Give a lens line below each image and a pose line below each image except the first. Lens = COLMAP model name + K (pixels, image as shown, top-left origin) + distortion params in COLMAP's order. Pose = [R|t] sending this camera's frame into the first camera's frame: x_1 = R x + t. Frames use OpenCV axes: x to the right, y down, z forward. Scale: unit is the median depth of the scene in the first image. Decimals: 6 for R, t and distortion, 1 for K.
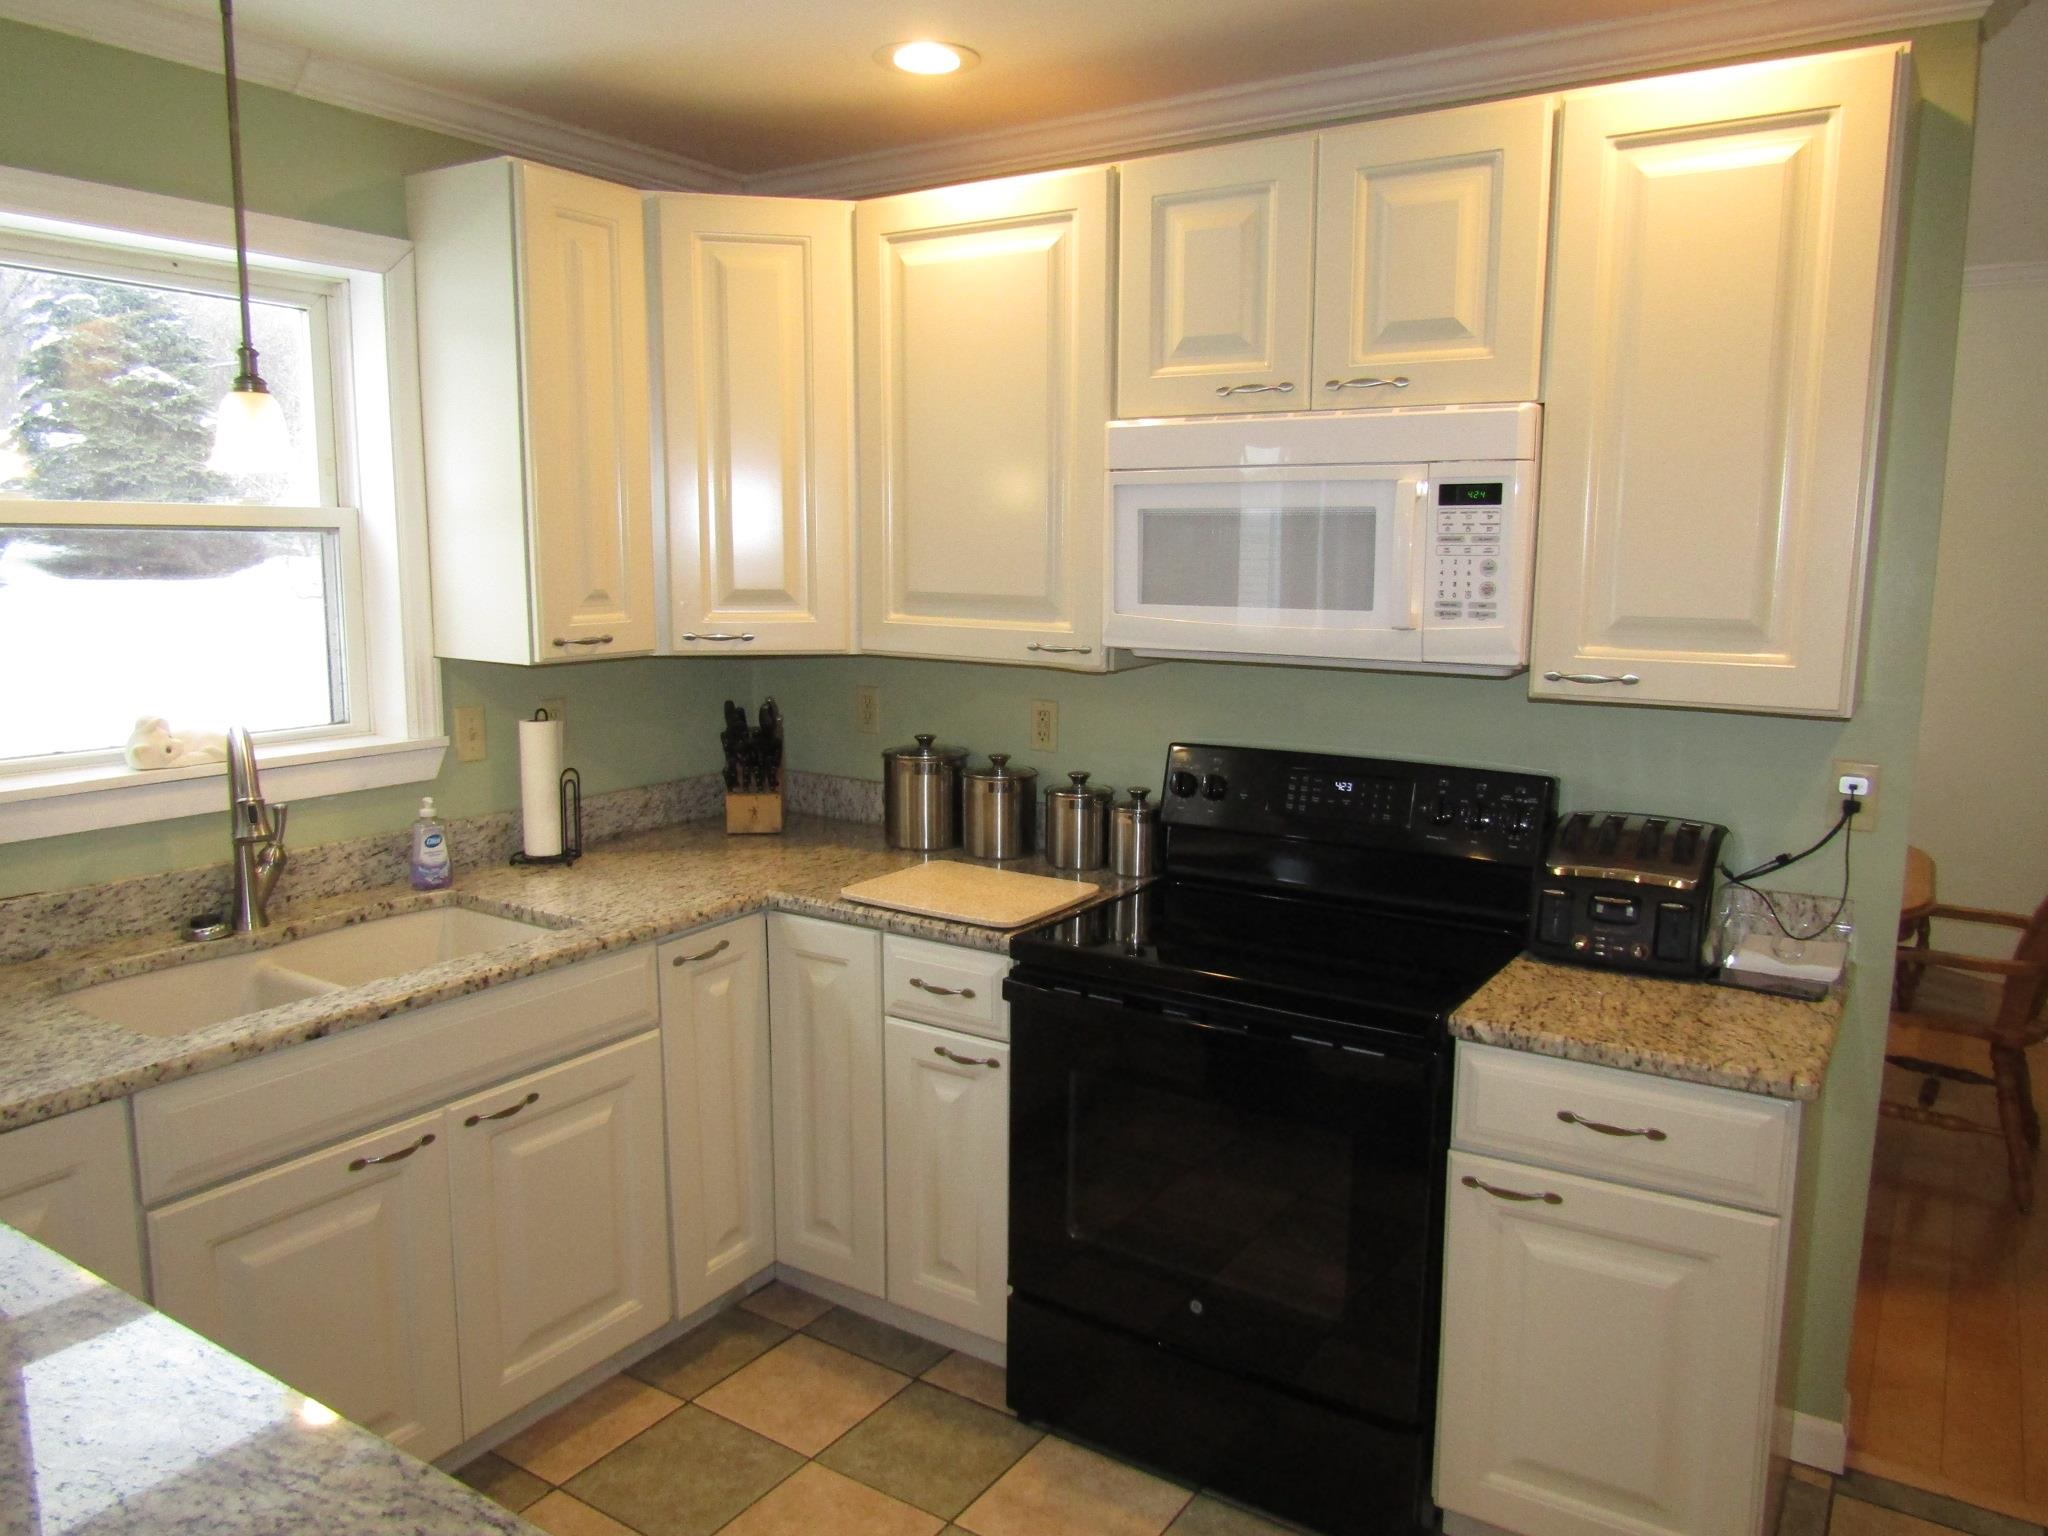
lens RADIAL K [[1464.4, 0, 1034.0], [0, 1464.4, 758.0], [0, 0, 1]] dist [-0.010466, 0.000752]
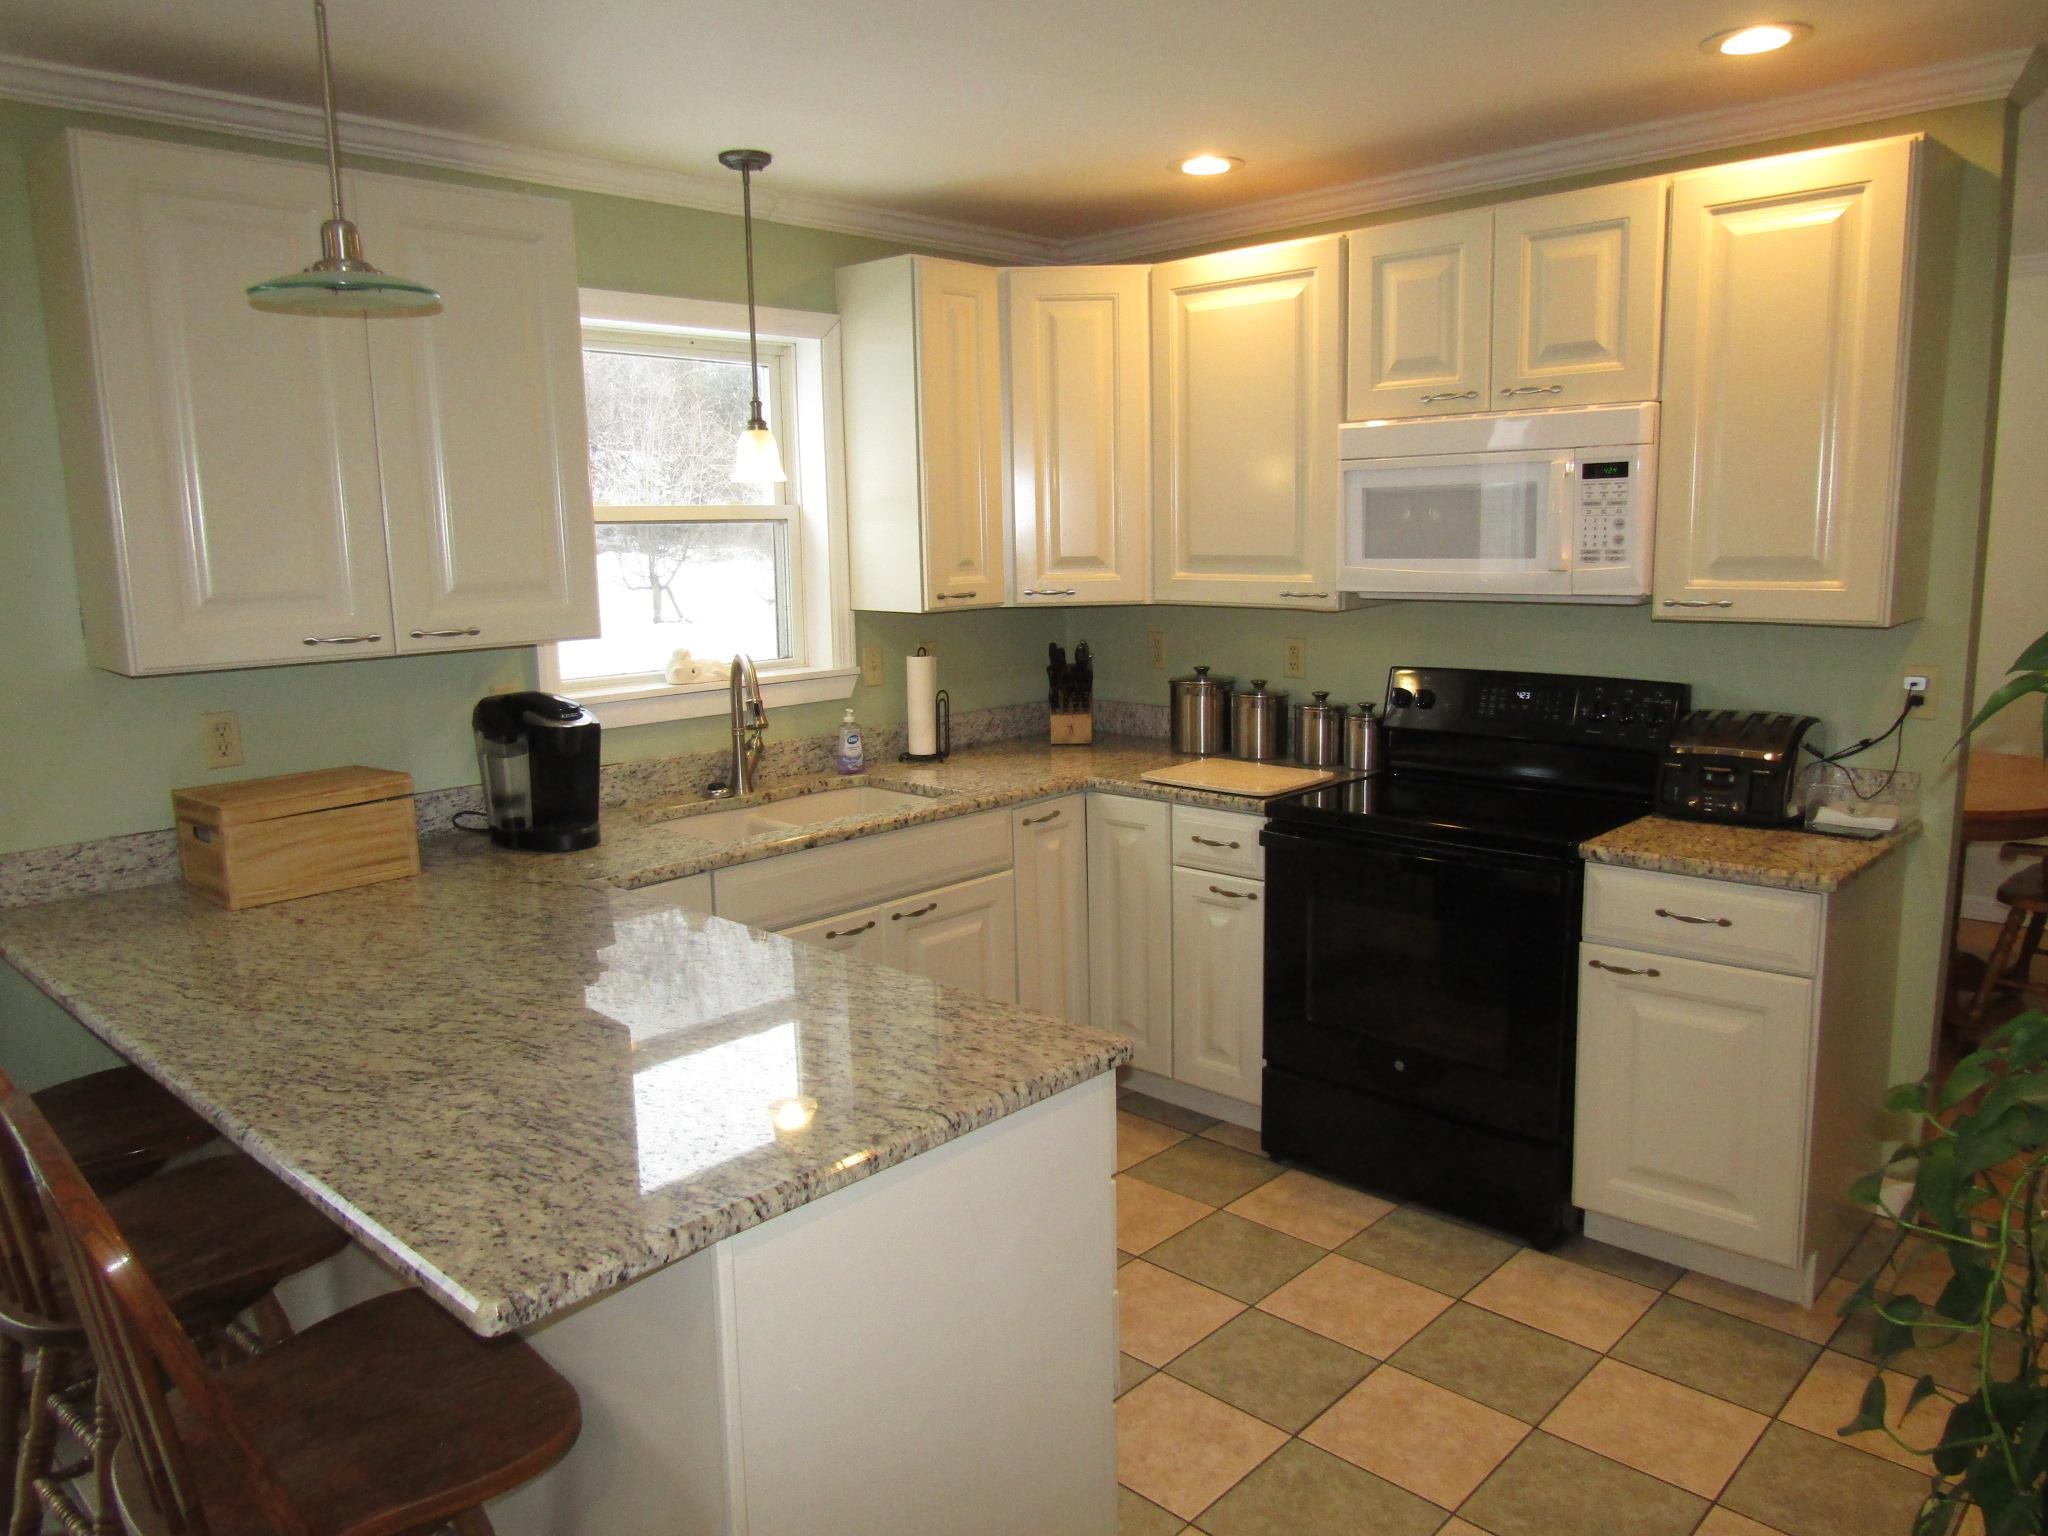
lens RADIAL K [[1464.4, 0, 1023.1], [0, 1464.4, 776.2], [0, 0, 1]] dist [-0.010466, 0.000752]
pose [[0.982081, 0.004609, -0.188403, 0.019784], [-0.000018, 0.999703, 0.024363, 0.064449], [0.188459, -0.023923, 0.981790, -0.401980]]
